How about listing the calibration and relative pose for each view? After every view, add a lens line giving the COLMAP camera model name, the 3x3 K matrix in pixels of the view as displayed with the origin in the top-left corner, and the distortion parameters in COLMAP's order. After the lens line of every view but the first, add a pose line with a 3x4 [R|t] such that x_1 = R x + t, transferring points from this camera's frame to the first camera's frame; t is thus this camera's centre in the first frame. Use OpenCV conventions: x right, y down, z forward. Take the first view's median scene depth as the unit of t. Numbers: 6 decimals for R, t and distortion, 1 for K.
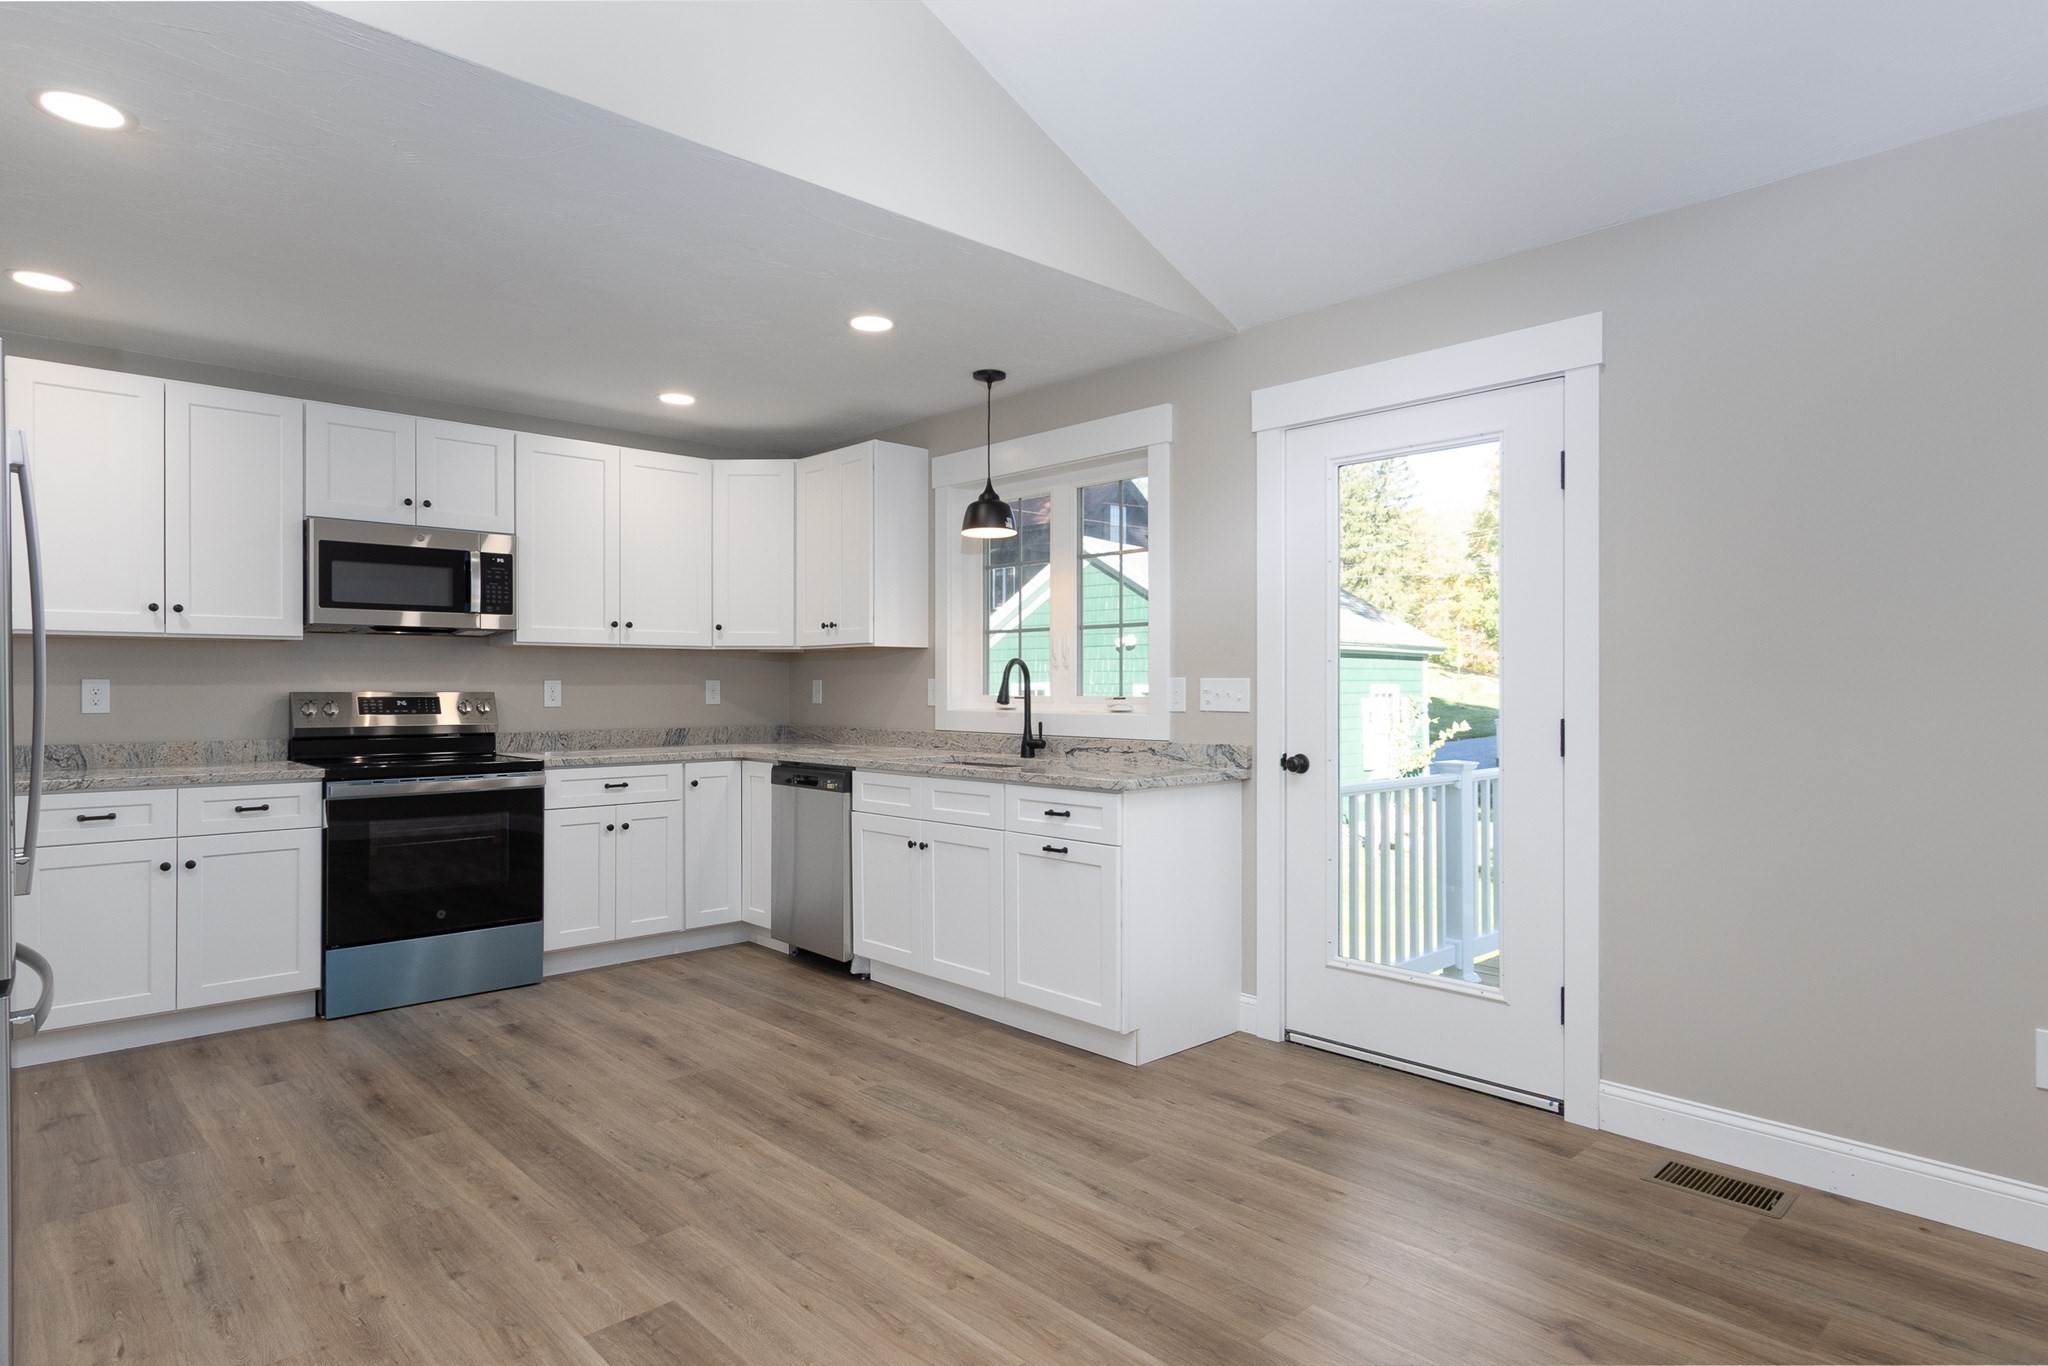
lens RADIAL K [[1151.7, 0, 1023.4], [0, 1151.7, 683.5], [0, 0, 1]] dist [0.009183, -0.005567]
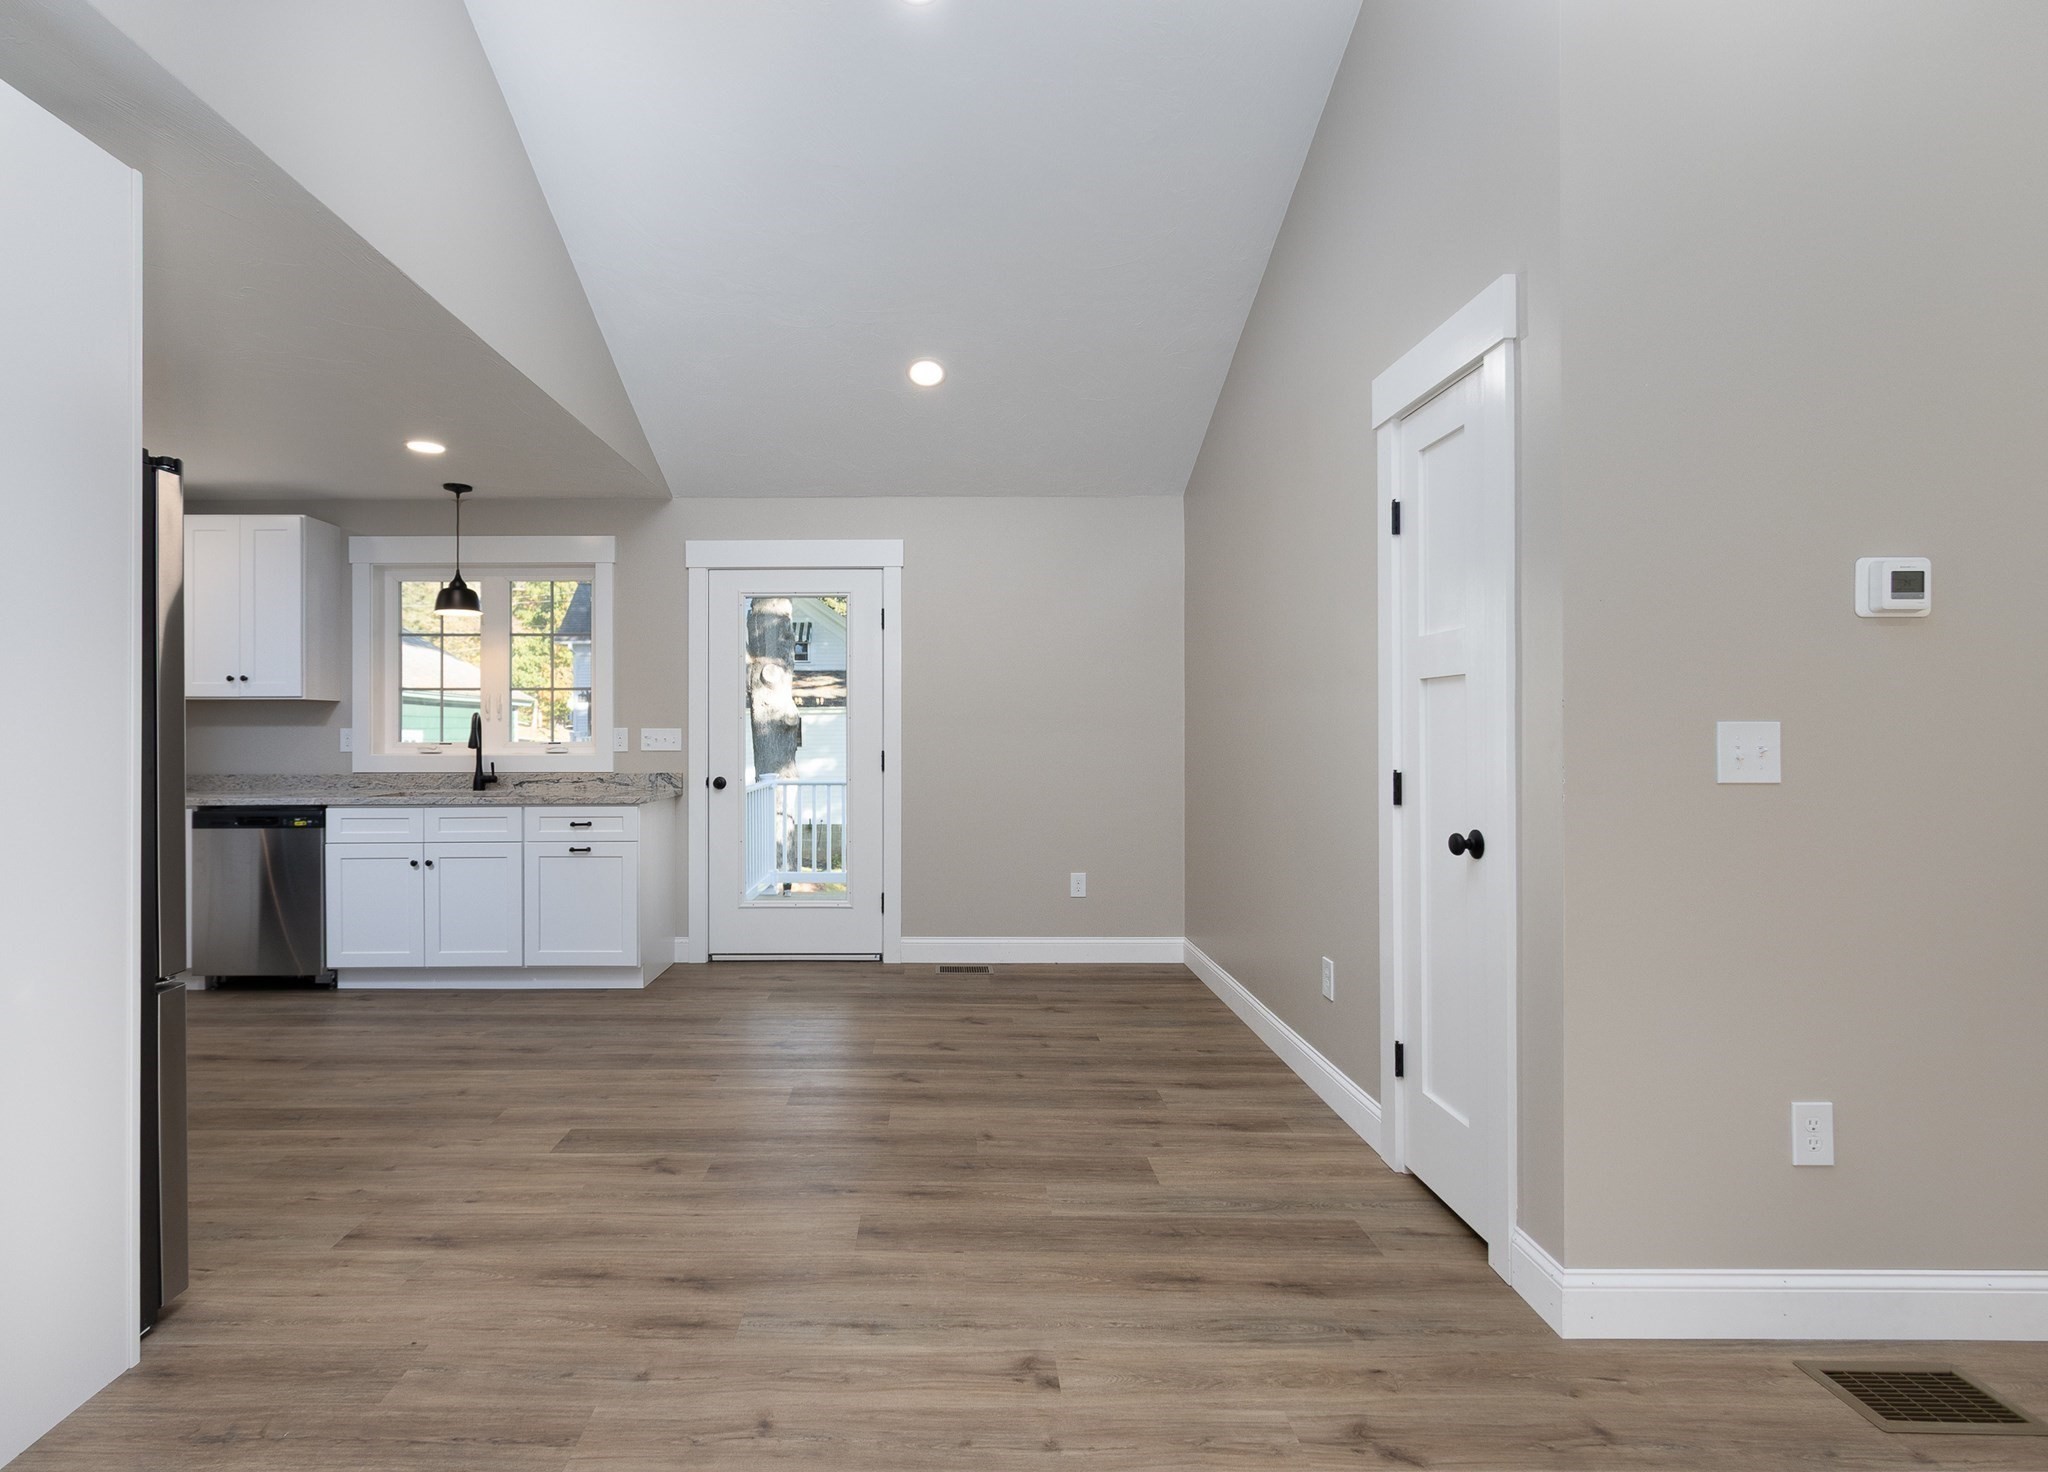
lens RADIAL K [[1033.4, 0, 949.4], [0, 1033.4, 735.1], [0, 0, 1]] dist [-0.003188, -0.003237]
pose [[0.684838, -0.005485, 0.728675, -0.521886], [0.000410, 0.999974, 0.007143, -0.005437], [-0.728695, -0.004593, 0.684823, -0.178010]]
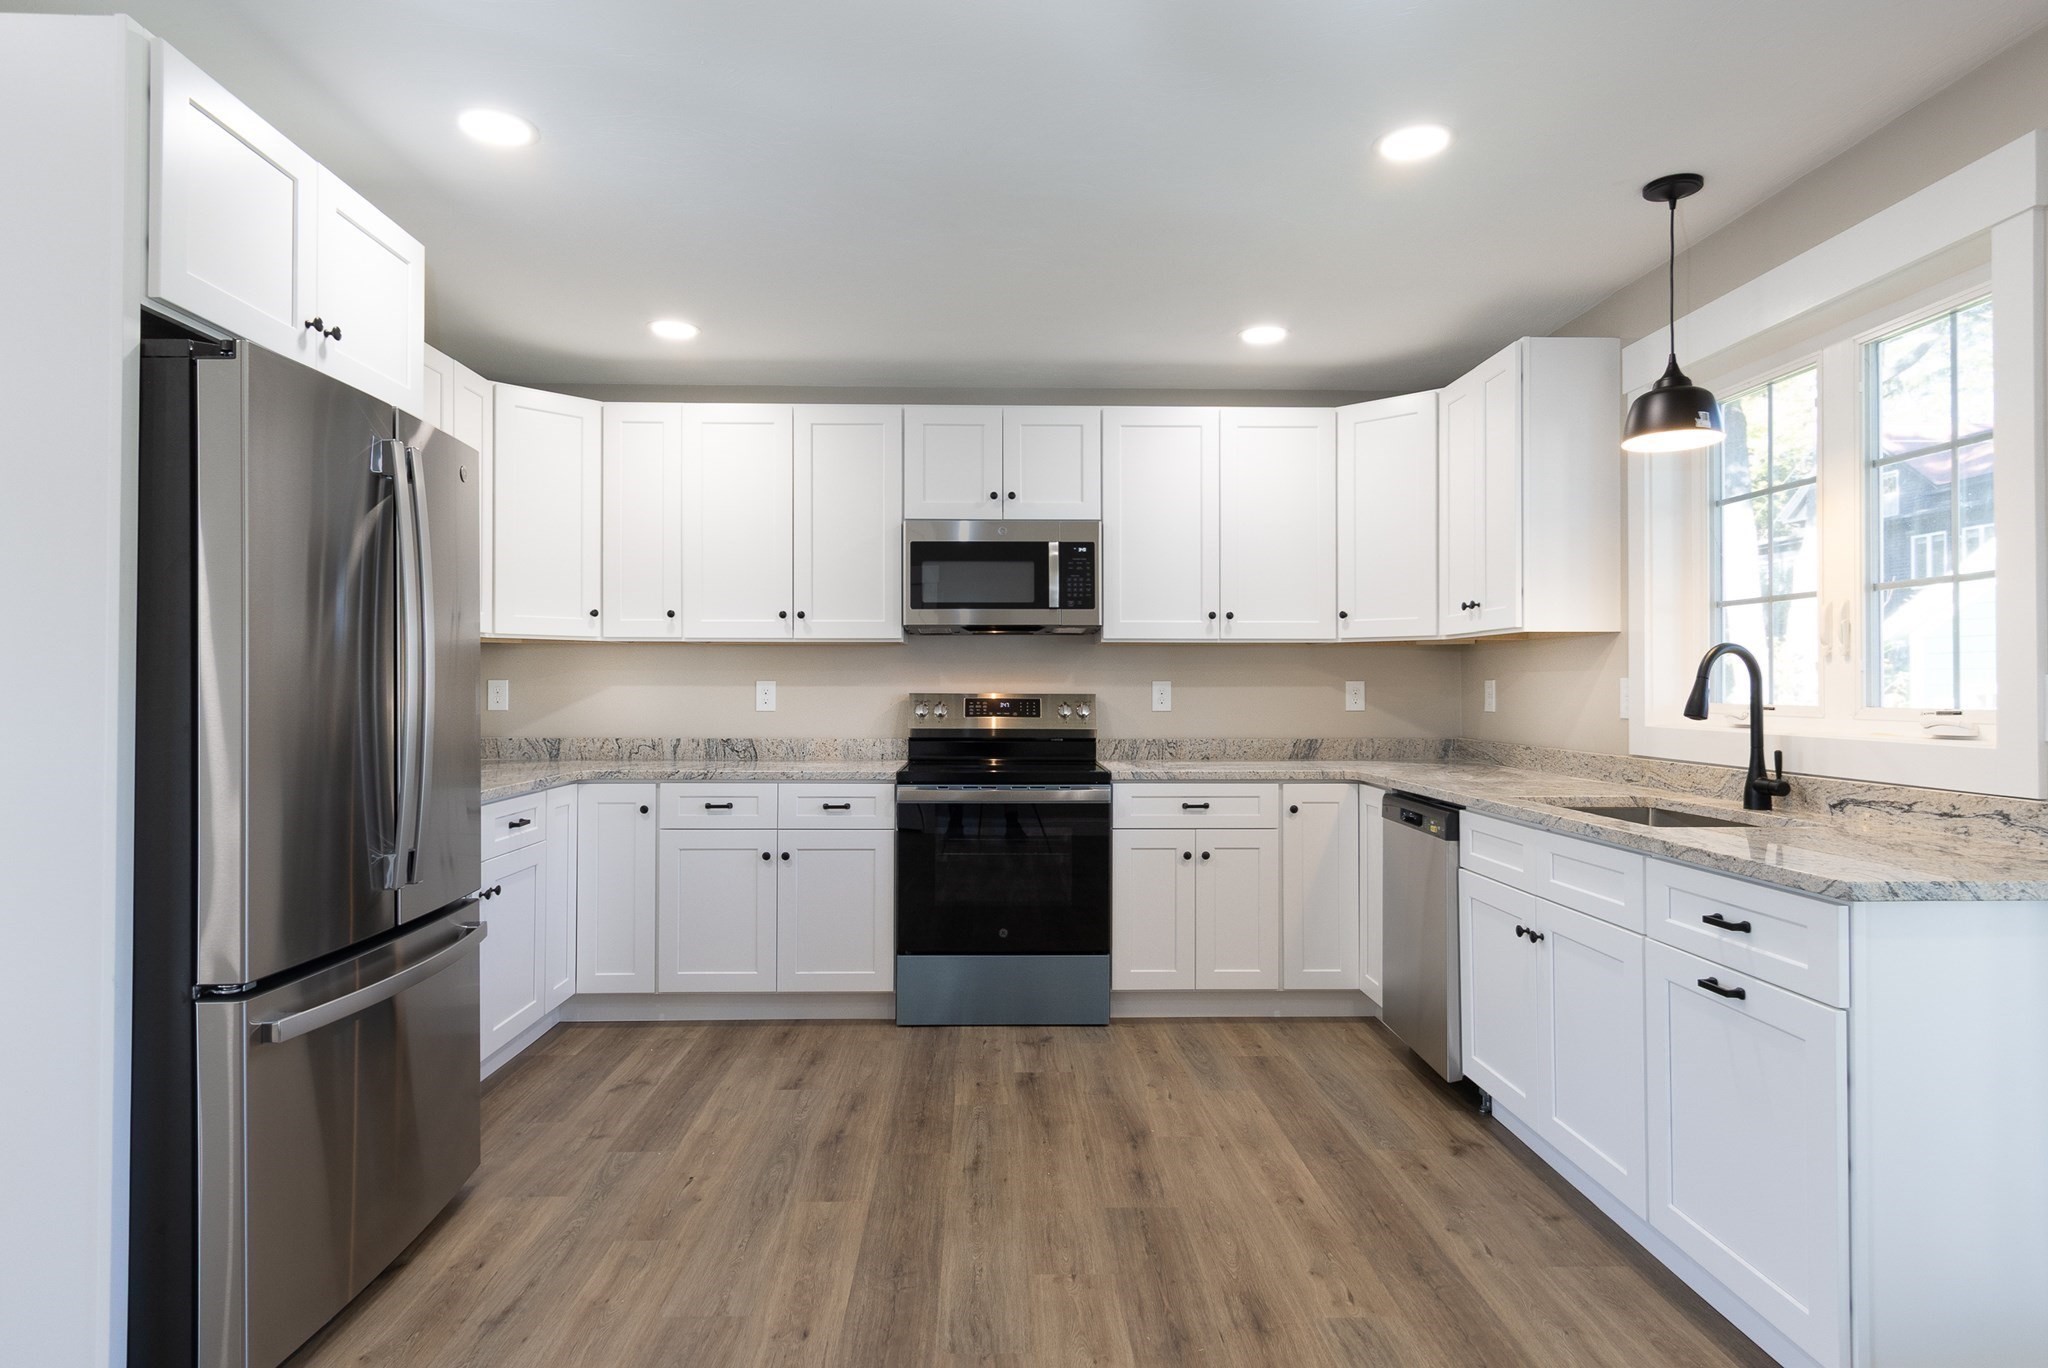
lens RADIAL K [[1151.7, 0, 1008.3], [0, 1151.7, 675.6], [0, 0, 1]] dist [0.009183, -0.005567]
pose [[0.744931, -0.005053, -0.667123, 0.126385], [-0.000295, 0.999969, -0.007903, -0.000277], [0.667142, 0.006084, 0.744906, 0.324838]]
